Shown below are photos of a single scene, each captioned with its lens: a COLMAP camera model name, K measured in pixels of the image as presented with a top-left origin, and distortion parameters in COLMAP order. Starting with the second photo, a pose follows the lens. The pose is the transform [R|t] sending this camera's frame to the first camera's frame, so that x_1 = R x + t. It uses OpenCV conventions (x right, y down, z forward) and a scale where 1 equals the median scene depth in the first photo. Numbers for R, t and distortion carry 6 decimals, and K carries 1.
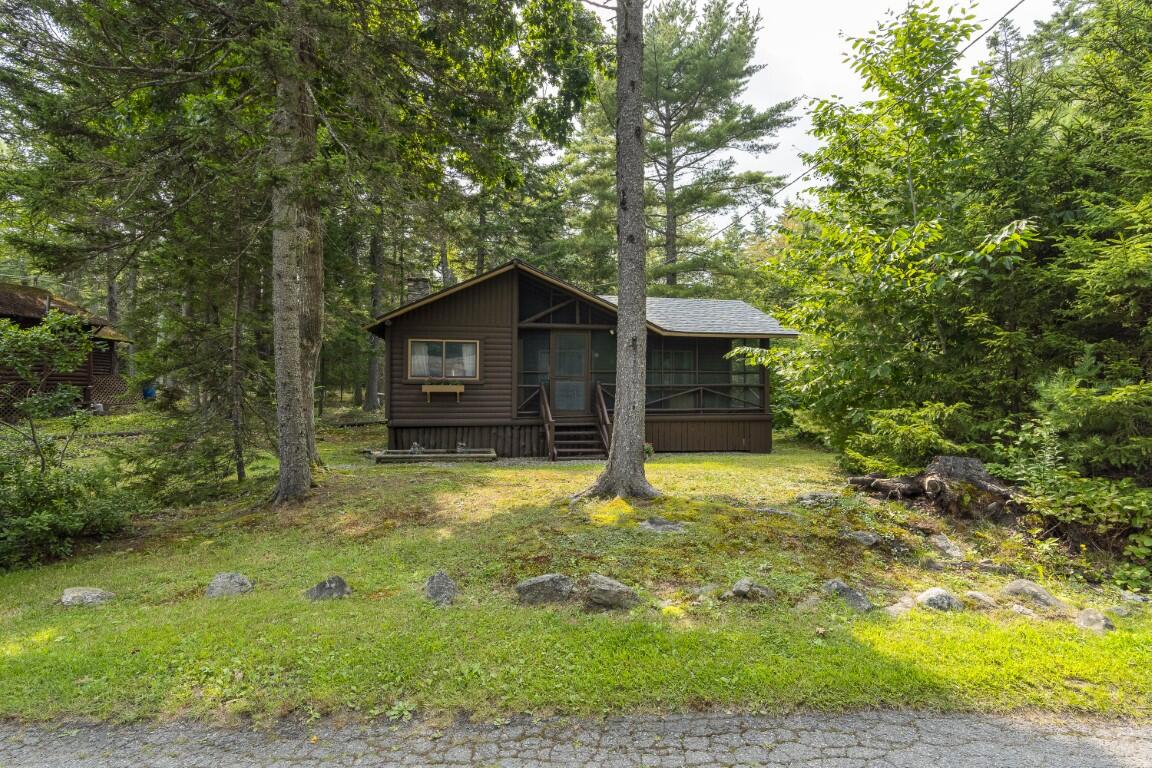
lens RADIAL K [[552.7, 0, 576.0], [0, 552.7, 384.0], [0, 0, 1]] dist [-0.014811, 0.000195]
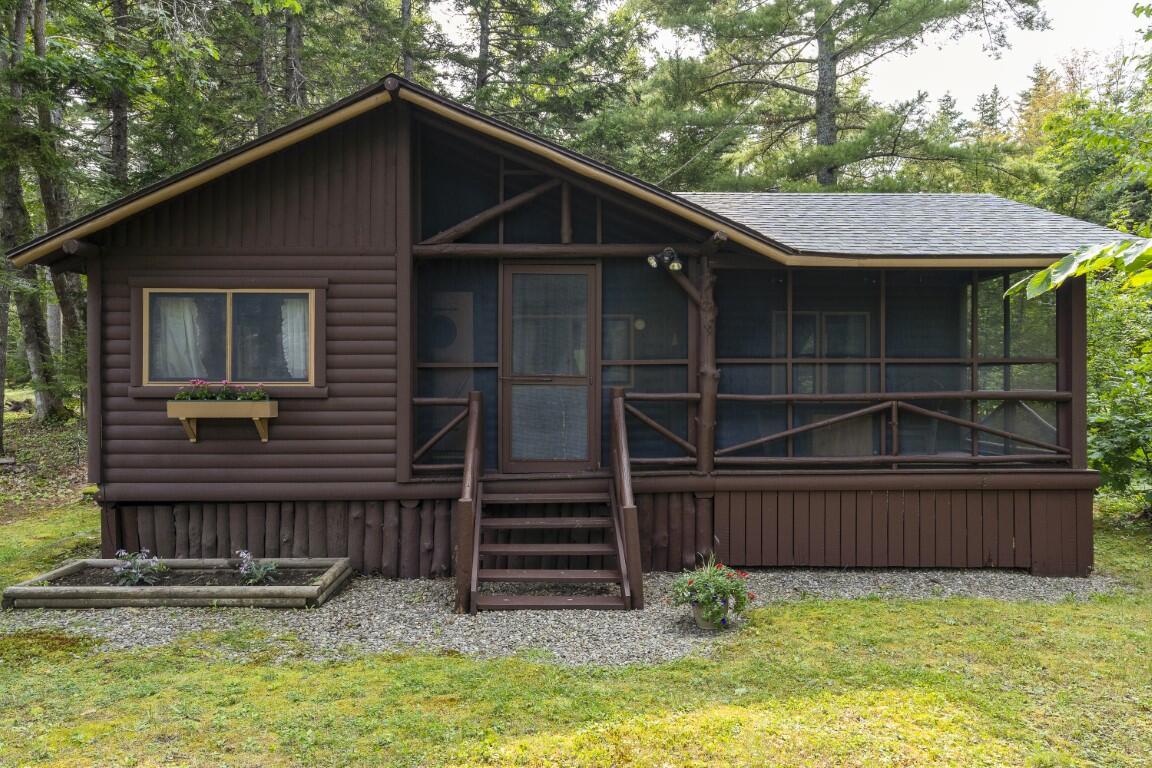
lens RADIAL K [[759.7, 0, 571.3], [0, 759.7, 382.7], [0, 0, 1]] dist [0.002026, 0.002252]
pose [[0.986216, -0.004586, -0.165401, 0.098995], [0.005744, 0.999962, 0.006520, -0.012681], [0.165365, -0.007380, 0.986205, 0.473090]]
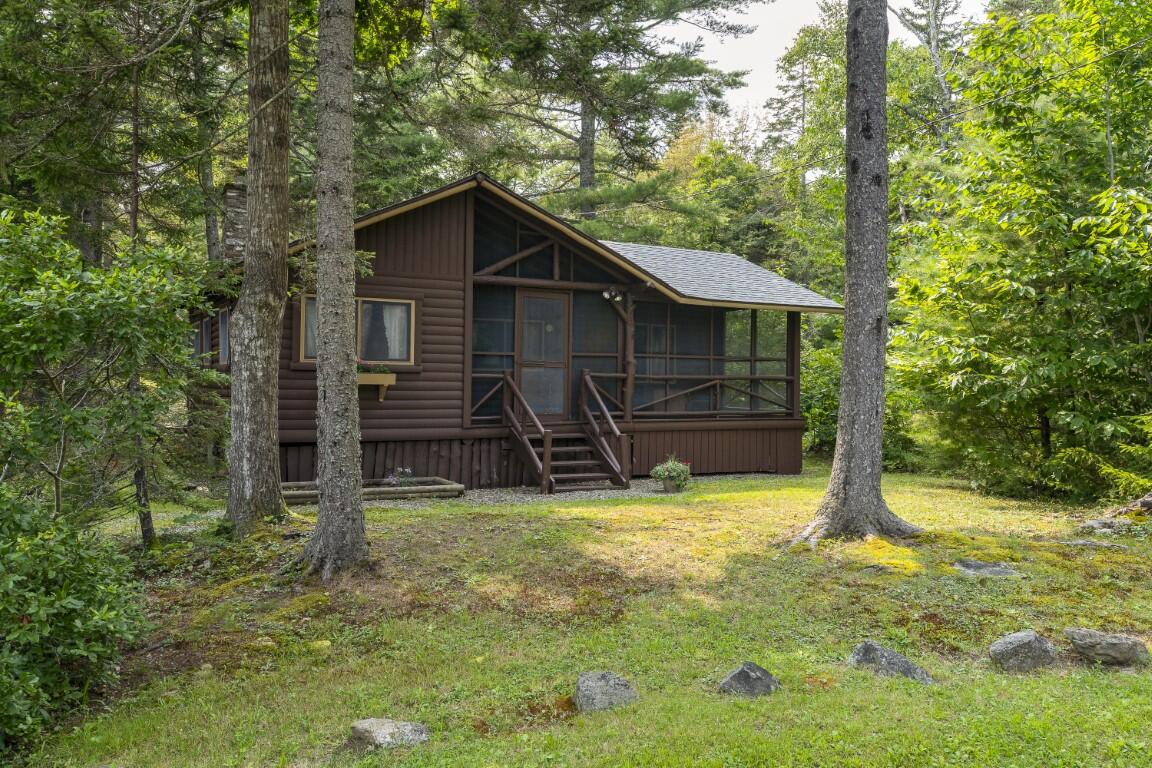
lens RADIAL K [[896.6, 0, 574.9], [0, 896.6, 371.8], [0, 0, 1]] dist [0.012201, -0.002411]
pose [[0.949430, 0.013500, 0.313689, -0.311238], [-0.014536, 0.999894, 0.000961, -0.003385], [-0.313642, -0.005472, 0.949525, 0.000412]]
